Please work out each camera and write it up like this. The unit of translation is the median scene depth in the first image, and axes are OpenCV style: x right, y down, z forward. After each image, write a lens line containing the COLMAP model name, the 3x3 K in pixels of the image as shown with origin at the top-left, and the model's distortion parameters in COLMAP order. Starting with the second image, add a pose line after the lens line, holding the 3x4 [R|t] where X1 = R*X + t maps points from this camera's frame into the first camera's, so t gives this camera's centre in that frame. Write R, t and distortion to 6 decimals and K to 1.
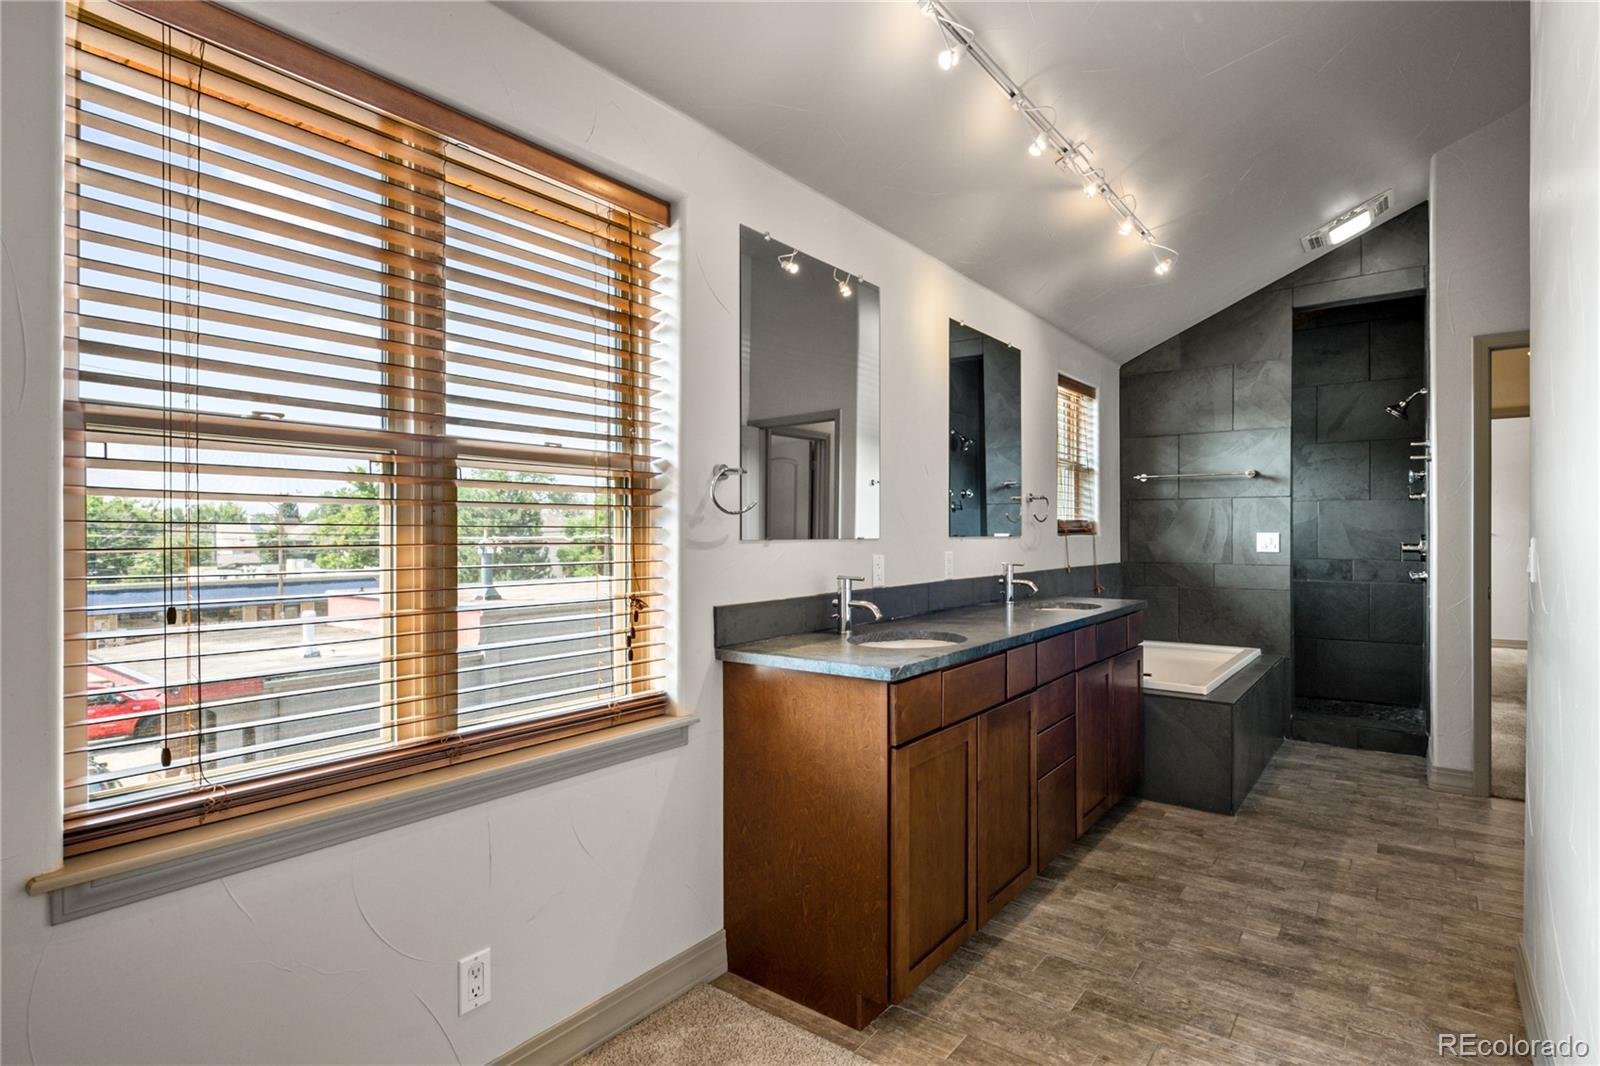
lens RADIAL K [[797.9, 0, 806.1], [0, 797.9, 522.9], [0, 0, 1]] dist [-0.001619, -0.000259]
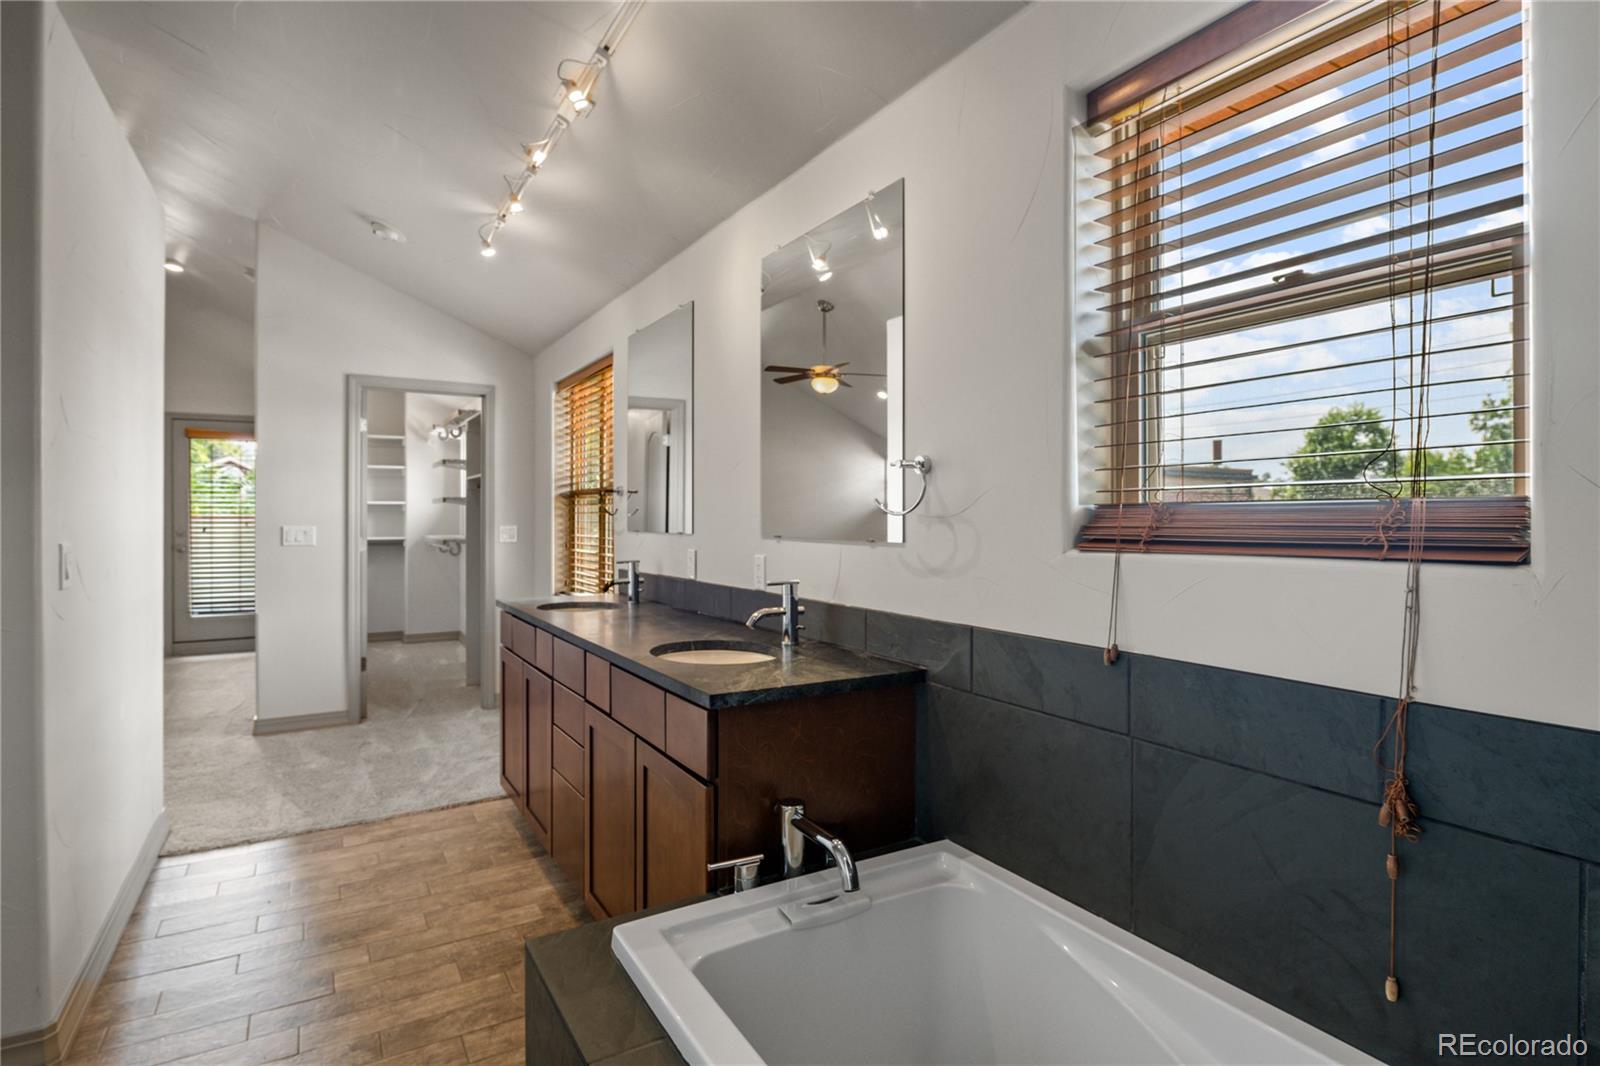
lens RADIAL K [[823.9, 0, 798.9], [0, 823.9, 527.8], [0, 0, 1]] dist [0.000169, -0.003115]
pose [[-0.377206, -0.000682, -0.926129, 1.173965], [-0.005138, 0.999986, 0.001356, 0.010533], [0.926115, 0.005270, -0.377205, 1.717082]]
